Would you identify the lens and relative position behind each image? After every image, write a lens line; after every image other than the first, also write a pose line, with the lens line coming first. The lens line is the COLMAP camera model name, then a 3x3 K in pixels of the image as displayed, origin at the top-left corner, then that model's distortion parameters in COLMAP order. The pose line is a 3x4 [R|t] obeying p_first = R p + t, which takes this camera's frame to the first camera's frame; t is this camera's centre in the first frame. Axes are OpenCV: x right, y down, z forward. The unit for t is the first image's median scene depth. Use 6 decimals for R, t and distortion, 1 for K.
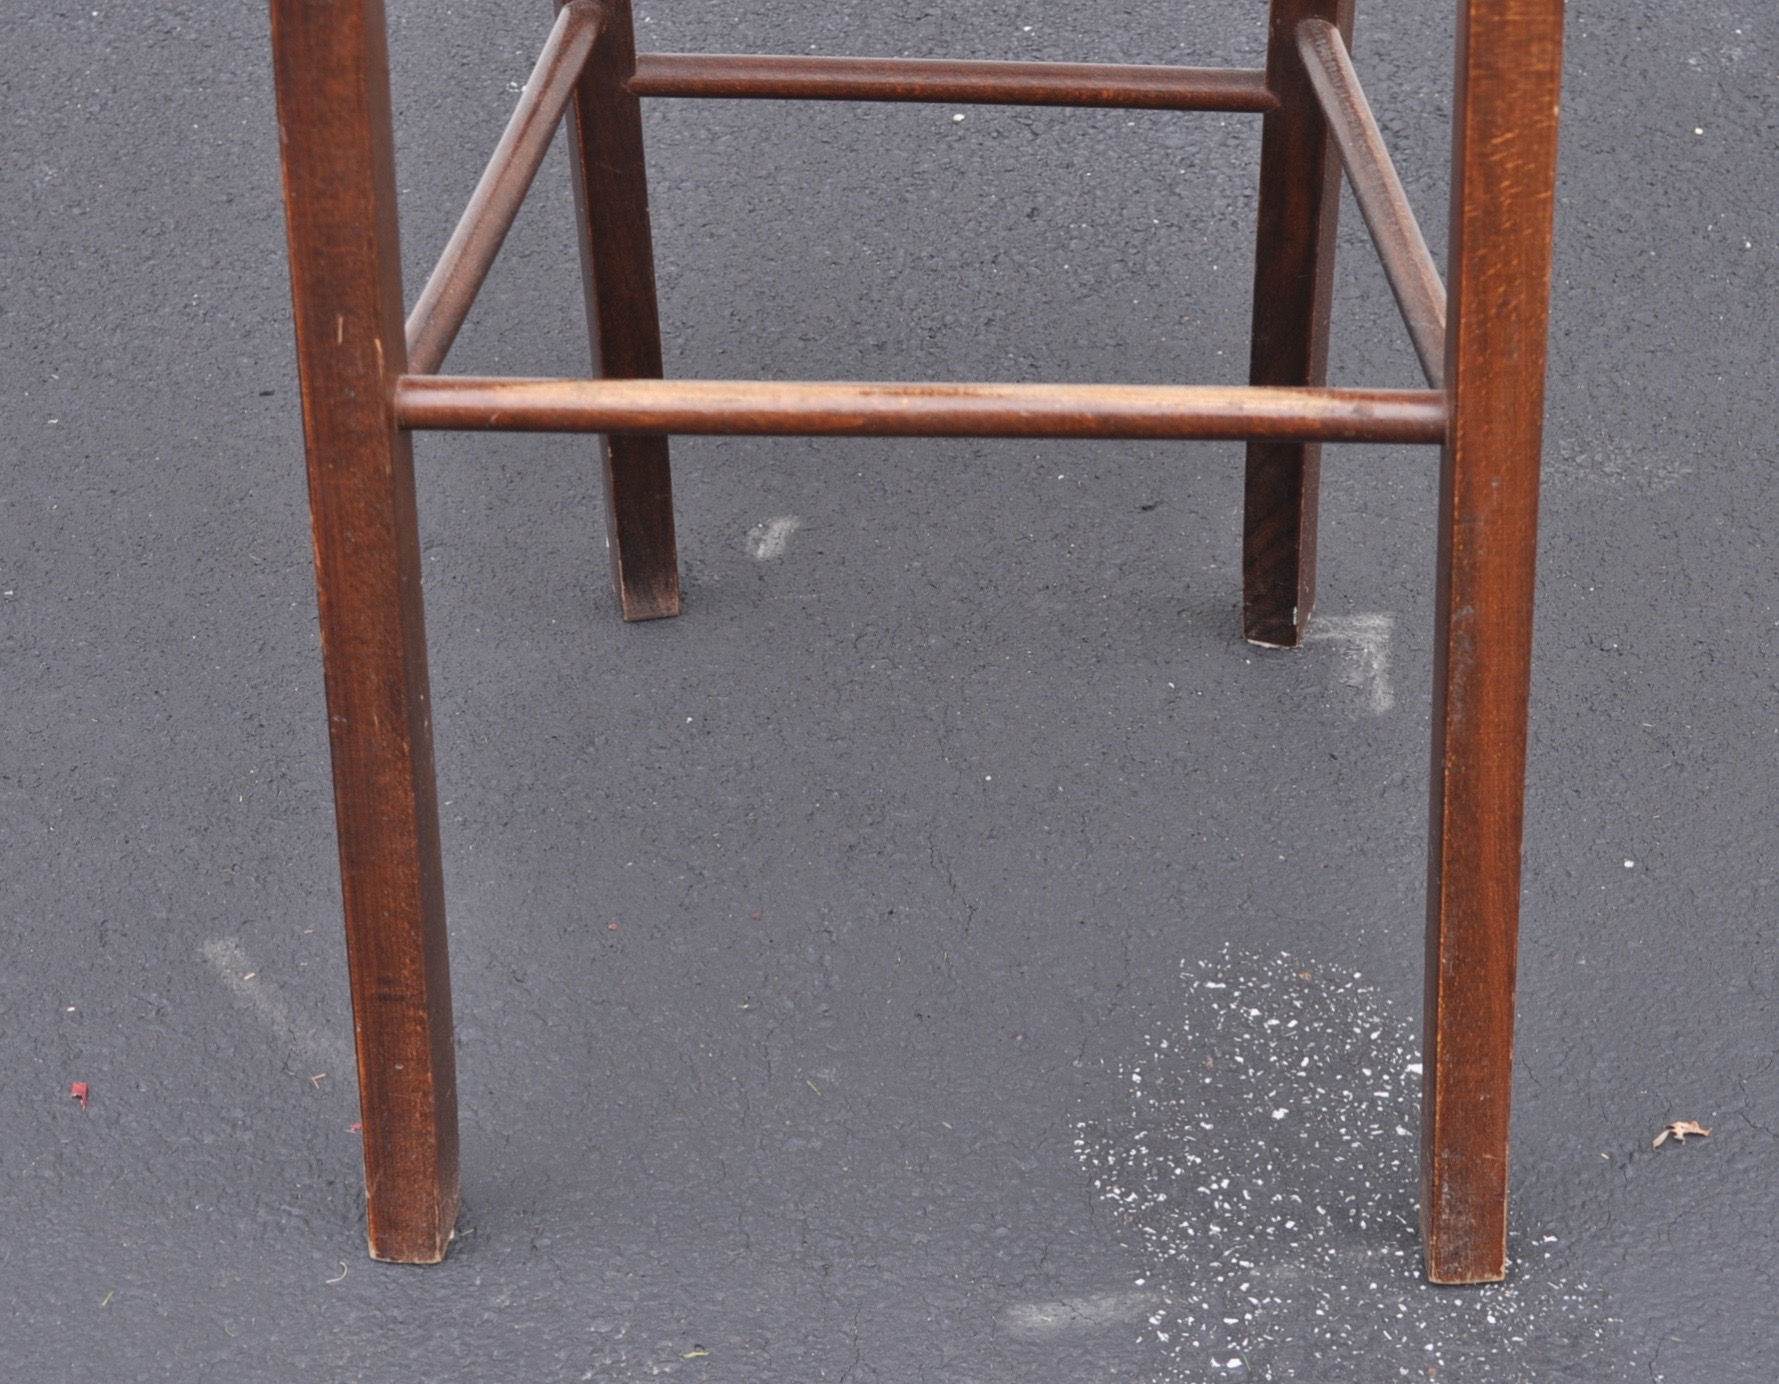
lens RADIAL K [[3473.0, 0, 939.2], [0, 3473.0, 702.4], [0, 0, 1]] dist [-0.014610, 0.000000]
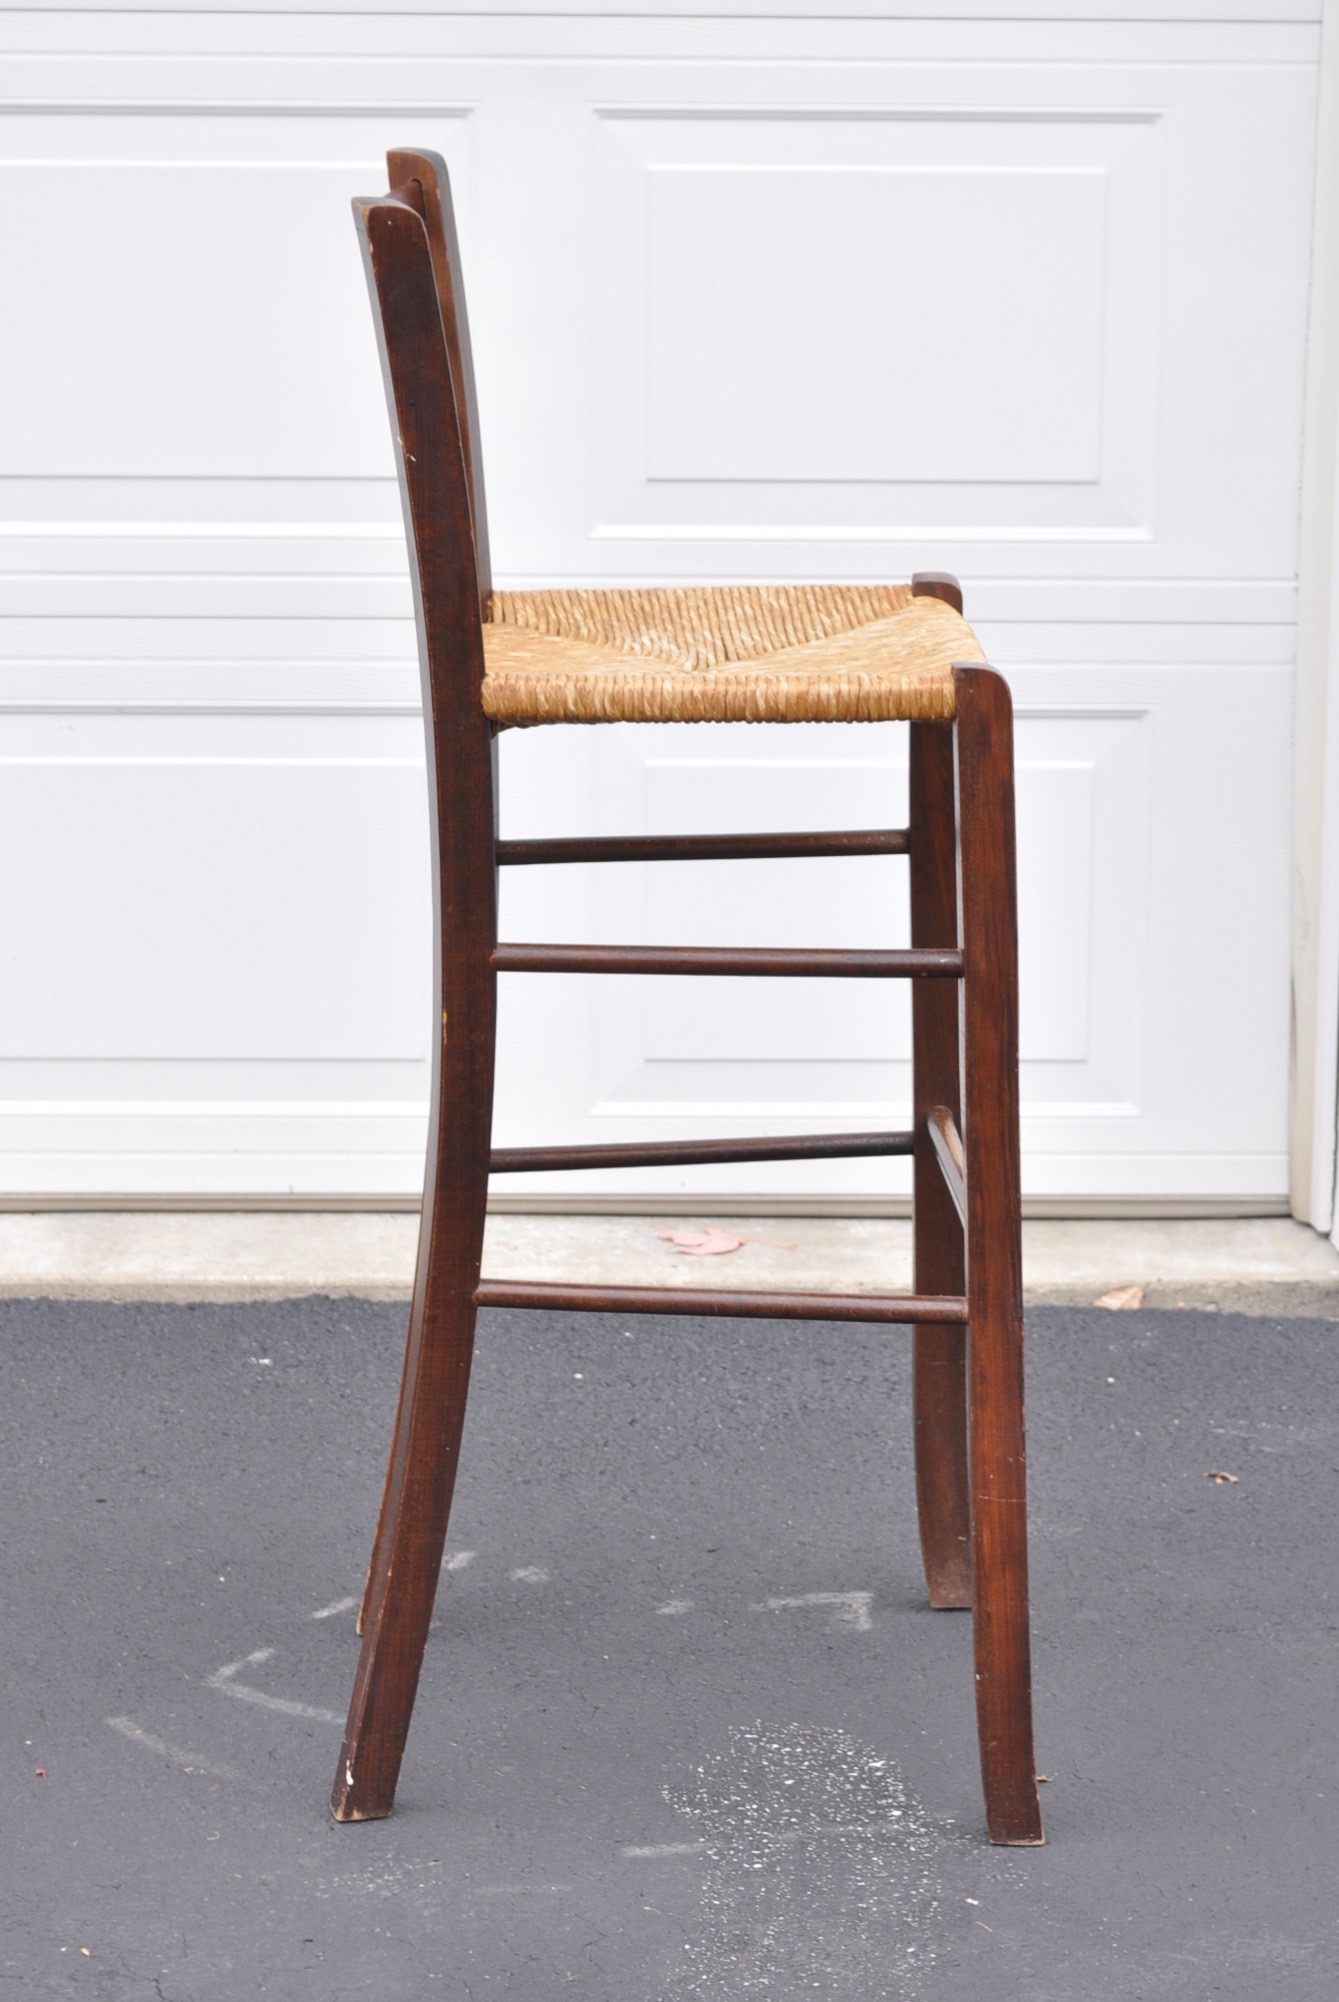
lens RADIAL K [[4727.7, 0, 681.5], [0, 4727.7, 1015.5], [0, 0, 1]] dist [0.039455, 0.000000]
pose [[0.999329, 0.002693, 0.036521, -0.032143], [0.012253, 0.915216, -0.402776, 0.657085], [-0.034509, 0.402954, 0.914570, -1.117030]]
